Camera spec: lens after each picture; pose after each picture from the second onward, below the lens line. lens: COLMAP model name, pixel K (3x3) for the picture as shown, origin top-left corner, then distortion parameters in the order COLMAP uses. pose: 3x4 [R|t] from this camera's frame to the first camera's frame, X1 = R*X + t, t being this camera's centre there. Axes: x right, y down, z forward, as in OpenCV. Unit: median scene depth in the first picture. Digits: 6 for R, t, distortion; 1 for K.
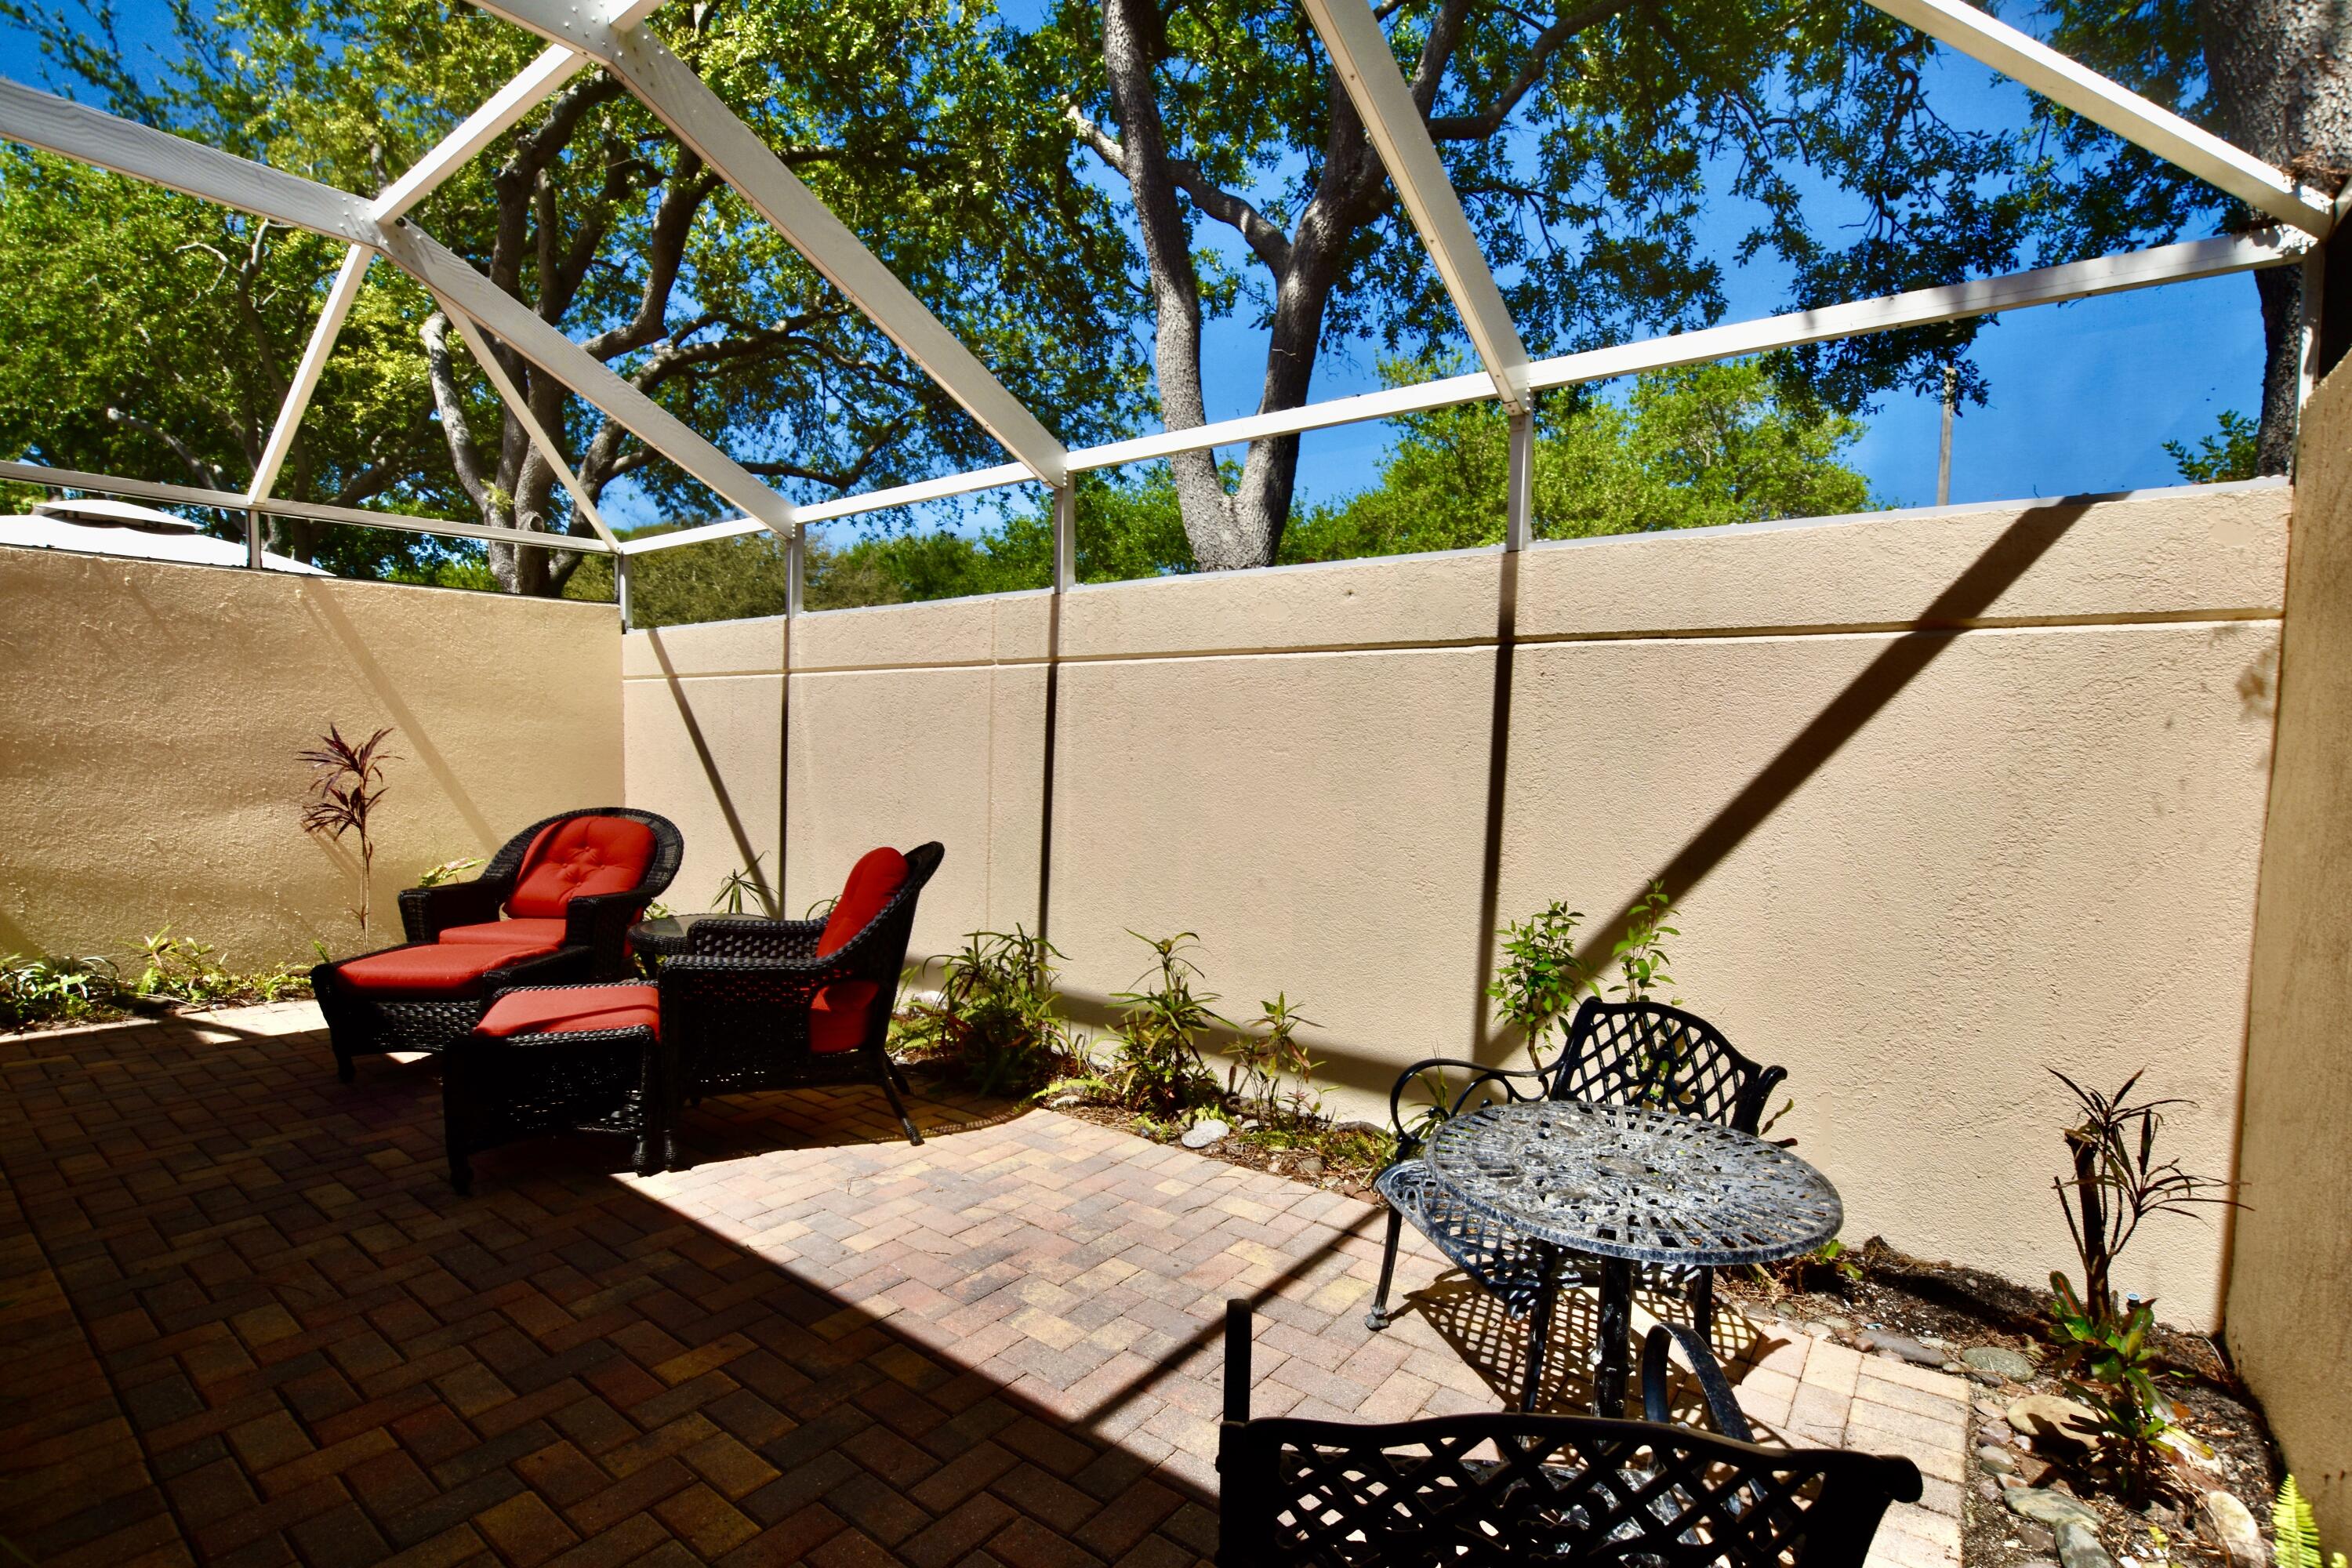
lens RADIAL K [[1092.6, 0, 1206.7], [0, 1092.6, 800.3], [0, 0, 1]] dist [-0.035575, 0.005548]
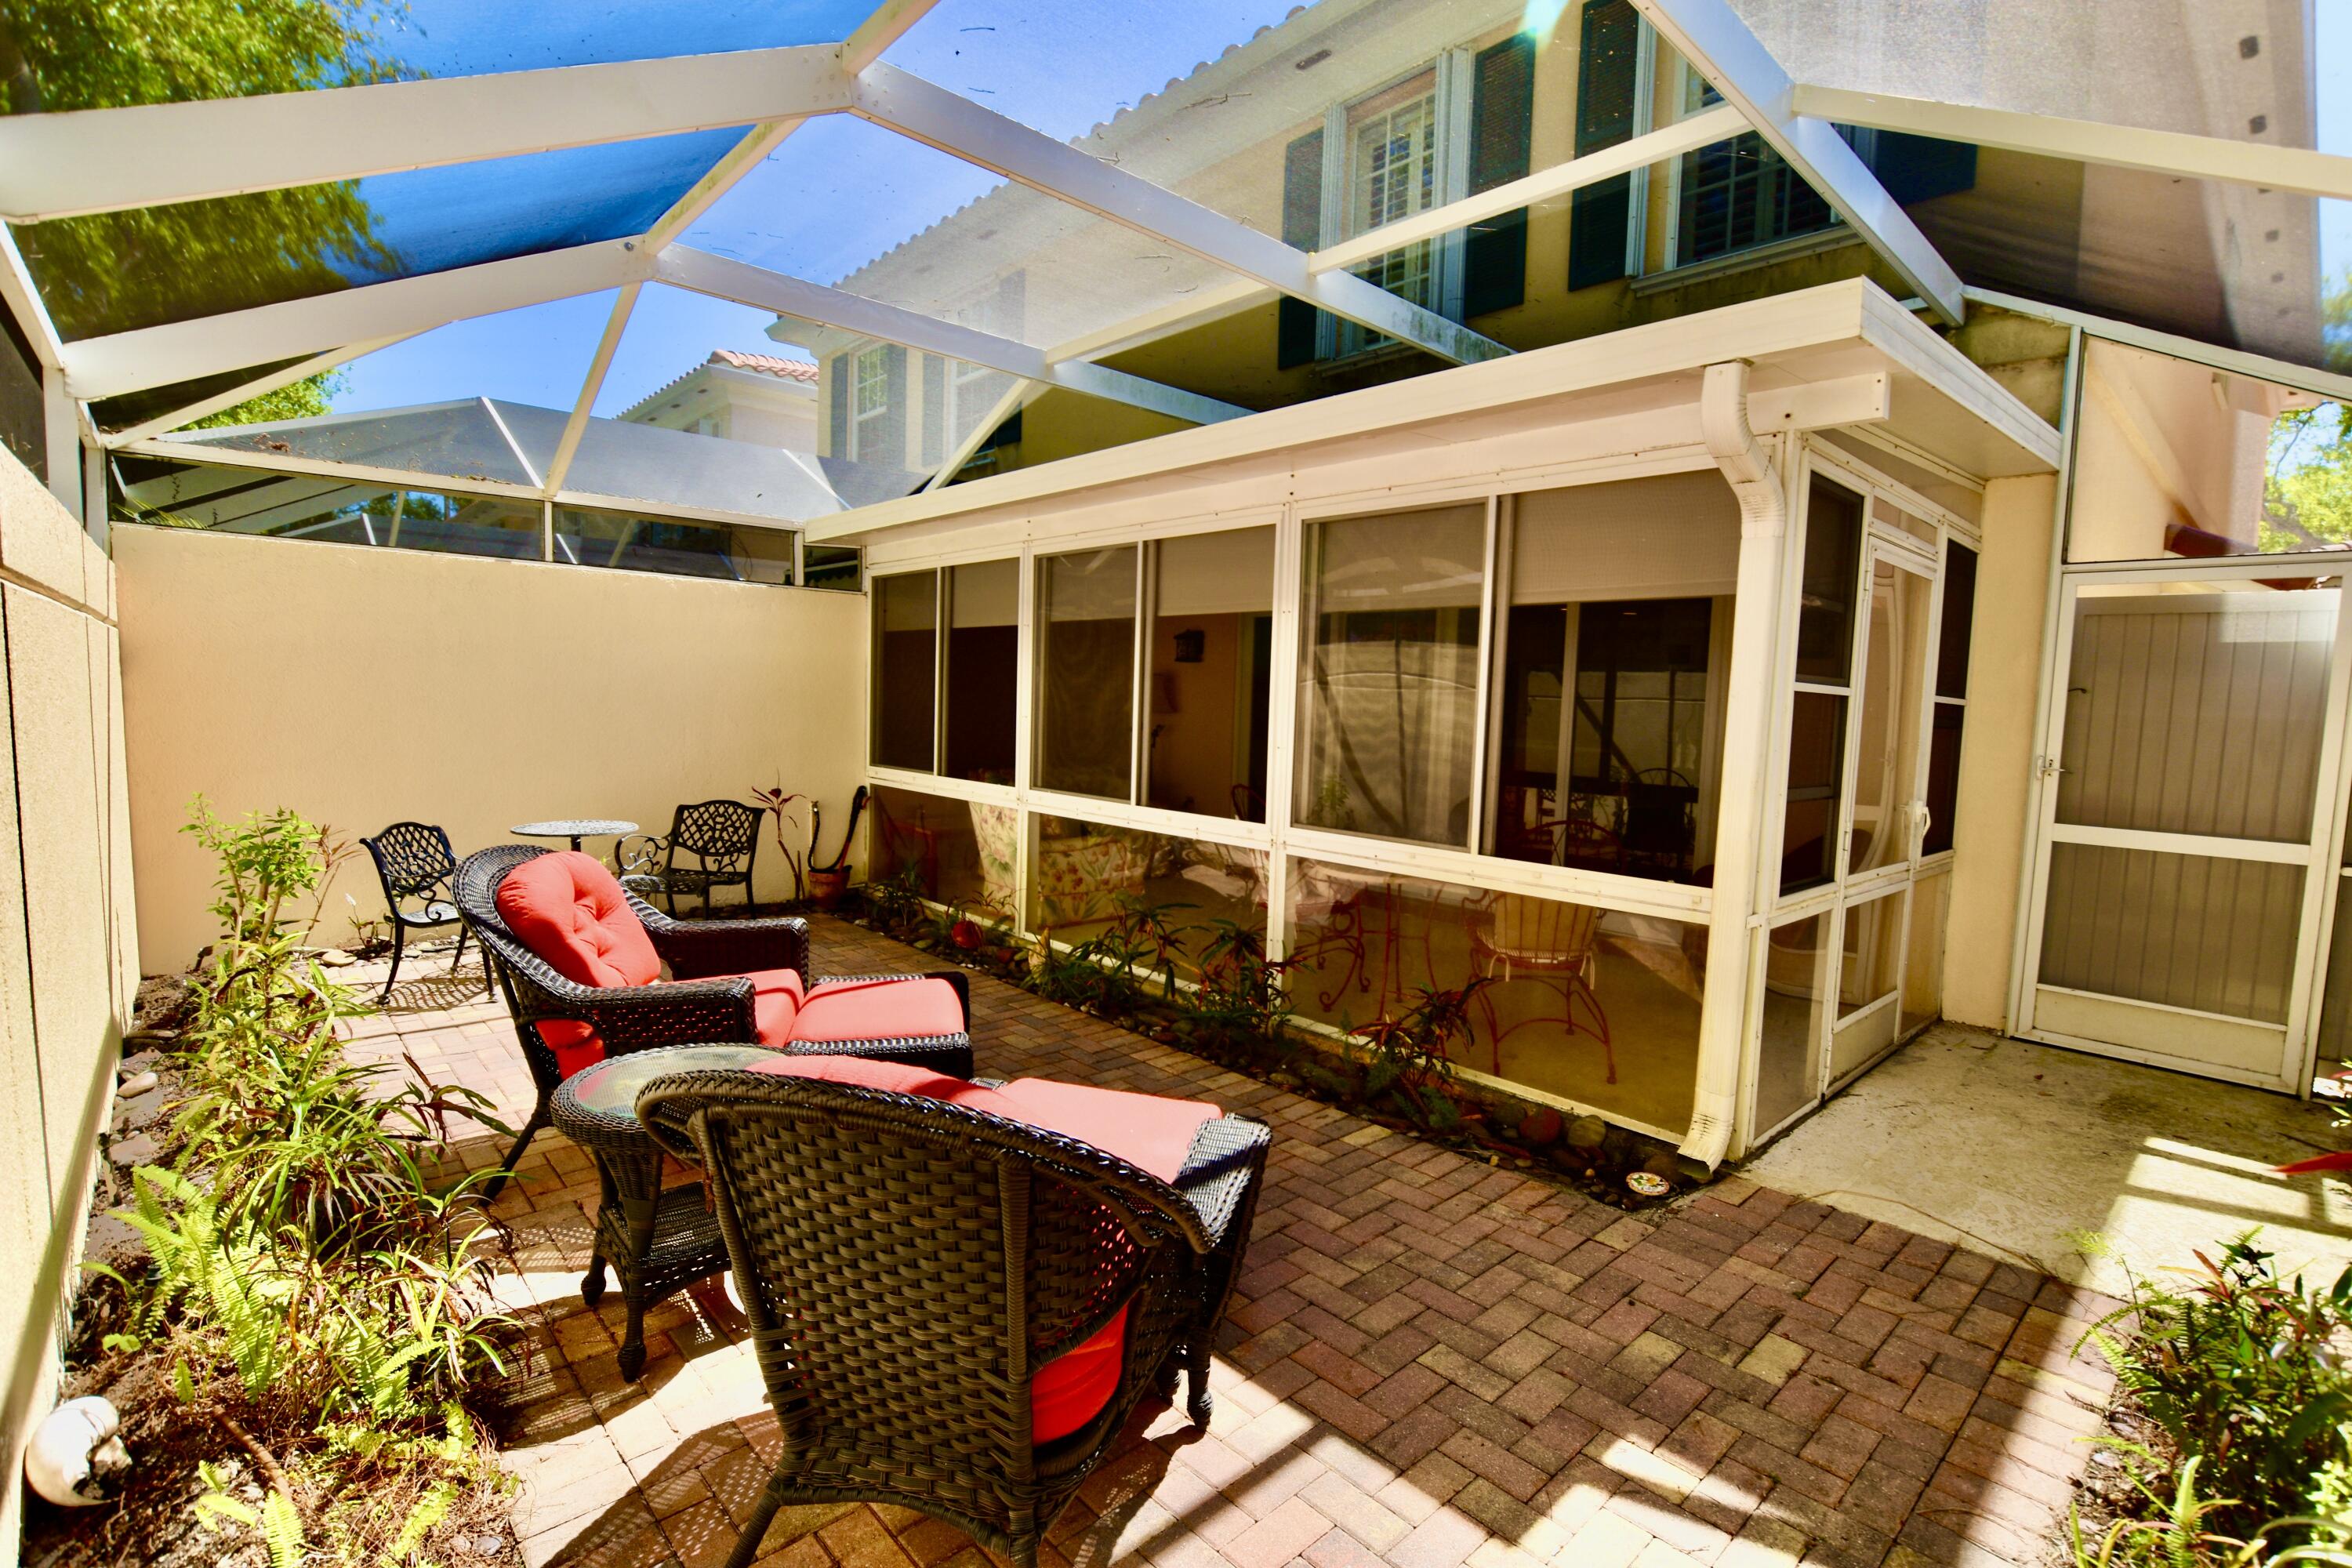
lens RADIAL K [[1092.6, 0, 1168.3], [0, 1092.6, 800.8], [0, 0, 1]] dist [-0.035575, 0.005548]
pose [[-0.976385, -0.064127, 0.206303, -0.705203], [-0.031093, 0.986701, 0.159547, -0.113702], [-0.213790, 0.149364, -0.965393, 1.276482]]
